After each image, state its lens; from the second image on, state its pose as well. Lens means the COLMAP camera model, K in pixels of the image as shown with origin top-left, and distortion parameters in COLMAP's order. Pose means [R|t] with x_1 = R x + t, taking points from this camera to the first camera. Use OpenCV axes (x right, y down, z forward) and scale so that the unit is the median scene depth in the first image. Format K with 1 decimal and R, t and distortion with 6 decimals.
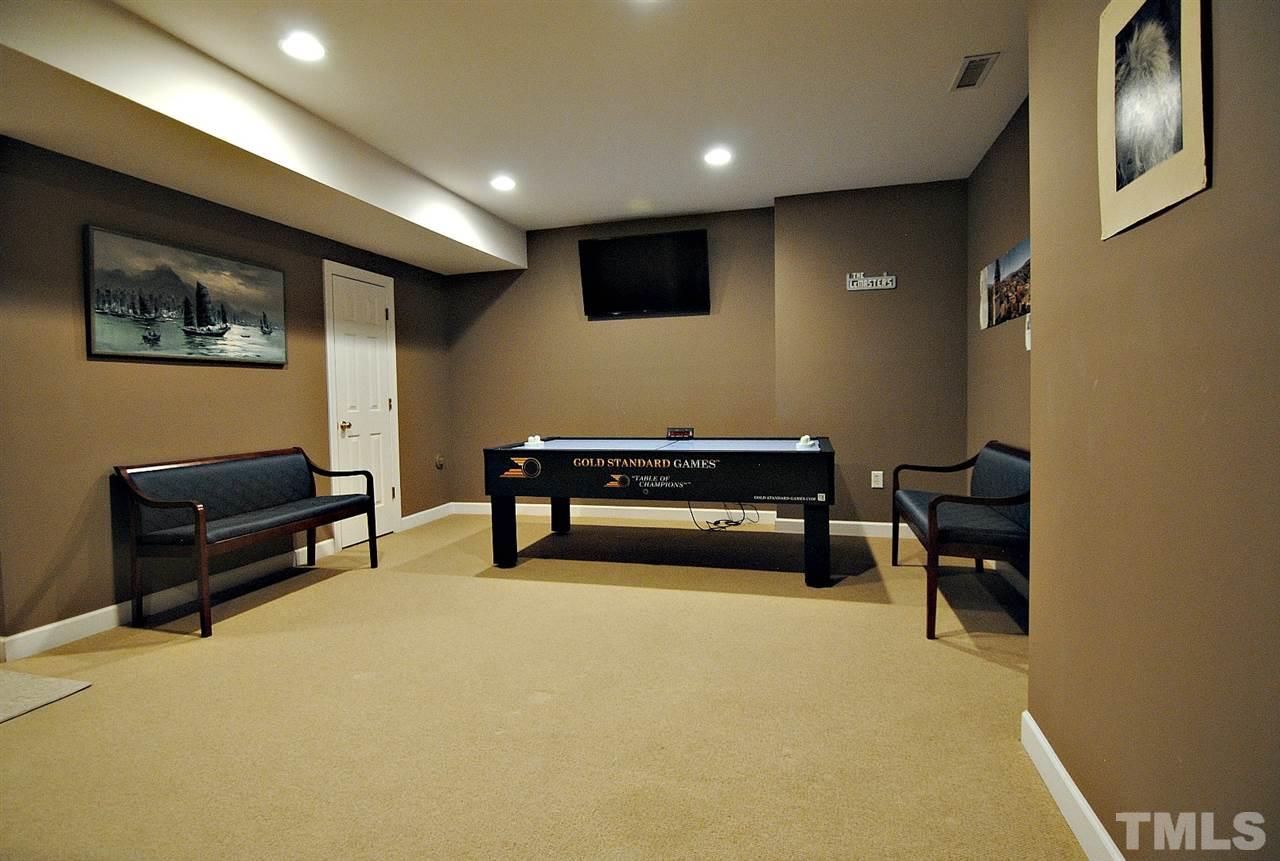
lens RADIAL K [[632.9, 0, 638.4], [0, 632.9, 415.7], [0, 0, 1]] dist [0.001846, -0.016222]
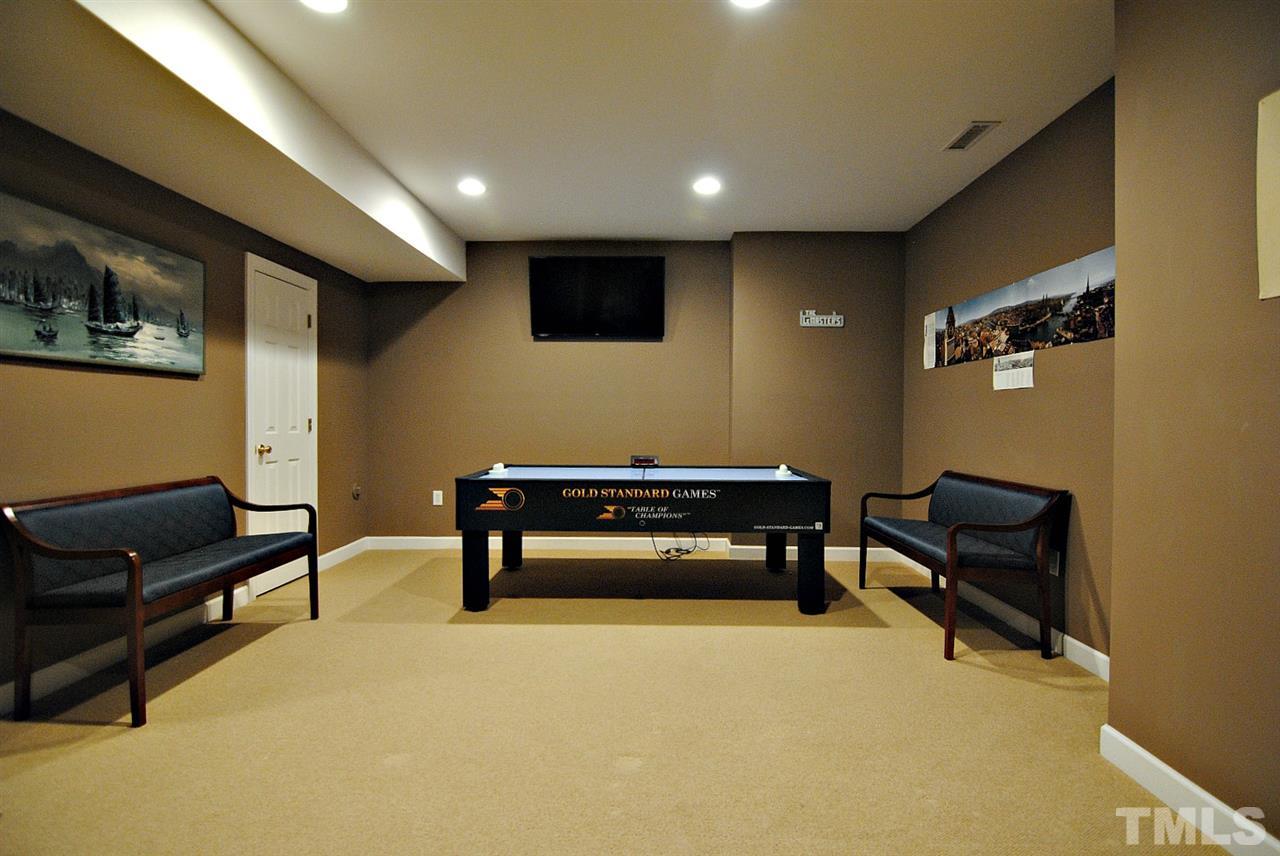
lens RADIAL K [[622.2, 0, 640.8], [0, 622.2, 424.1], [0, 0, 1]] dist [-0.002908, -0.010590]
pose [[0.967200, 0.020761, 0.253167, -0.221630], [-0.014341, 0.999528, -0.027178, -0.003875], [-0.253612, 0.022656, 0.967041, 0.085030]]
